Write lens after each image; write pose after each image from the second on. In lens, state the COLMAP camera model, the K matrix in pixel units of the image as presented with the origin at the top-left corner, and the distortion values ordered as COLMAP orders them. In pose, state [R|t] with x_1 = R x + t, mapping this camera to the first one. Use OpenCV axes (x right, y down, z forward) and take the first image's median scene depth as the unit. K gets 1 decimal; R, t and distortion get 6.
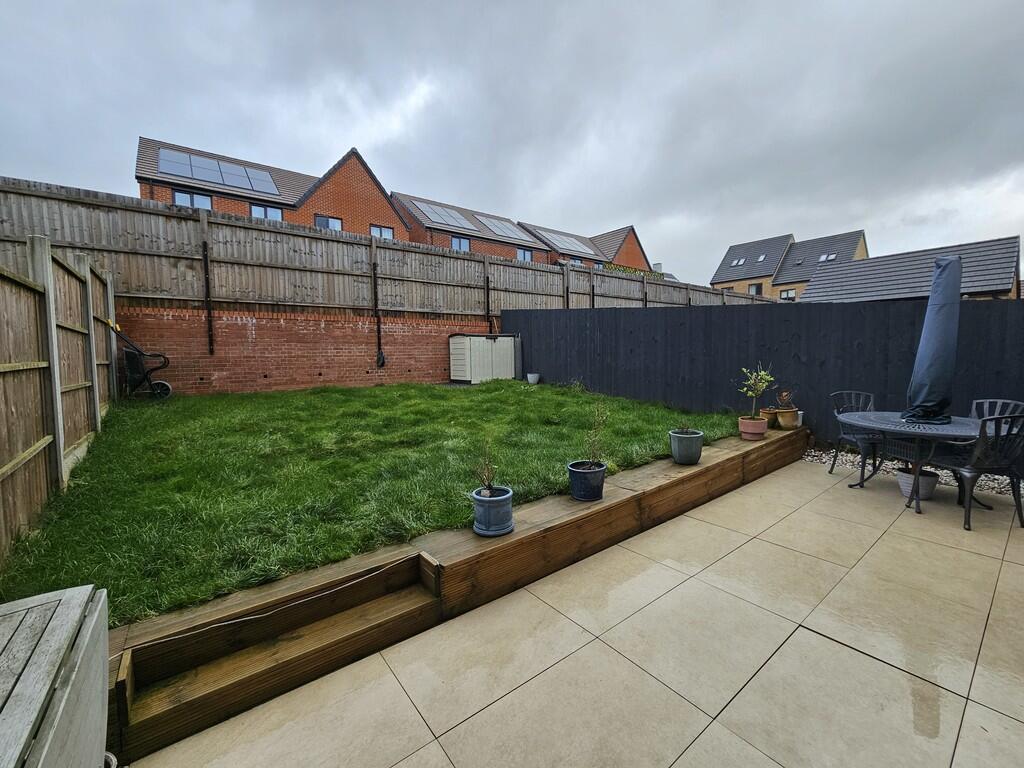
lens RADIAL K [[429.7, 0, 518.7], [0, 429.7, 383.1], [0, 0, 1]] dist [0.000640, -0.002728]
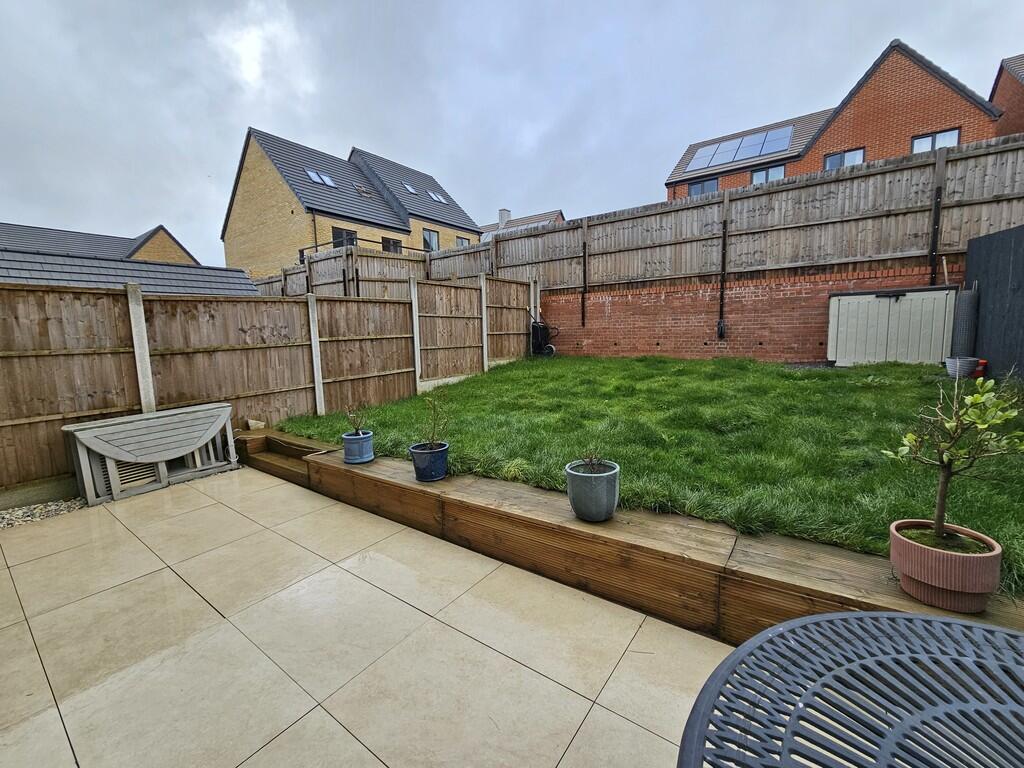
lens RADIAL K [[429.7, 0, 518.7], [0, 429.7, 383.1], [0, 0, 1]] dist [0.000640, -0.002728]
pose [[0.261749, 0.123954, -0.957143, 0.428504], [-0.044875, 0.992209, 0.116224, -0.029498], [0.964092, 0.012531, 0.265272, 0.347155]]
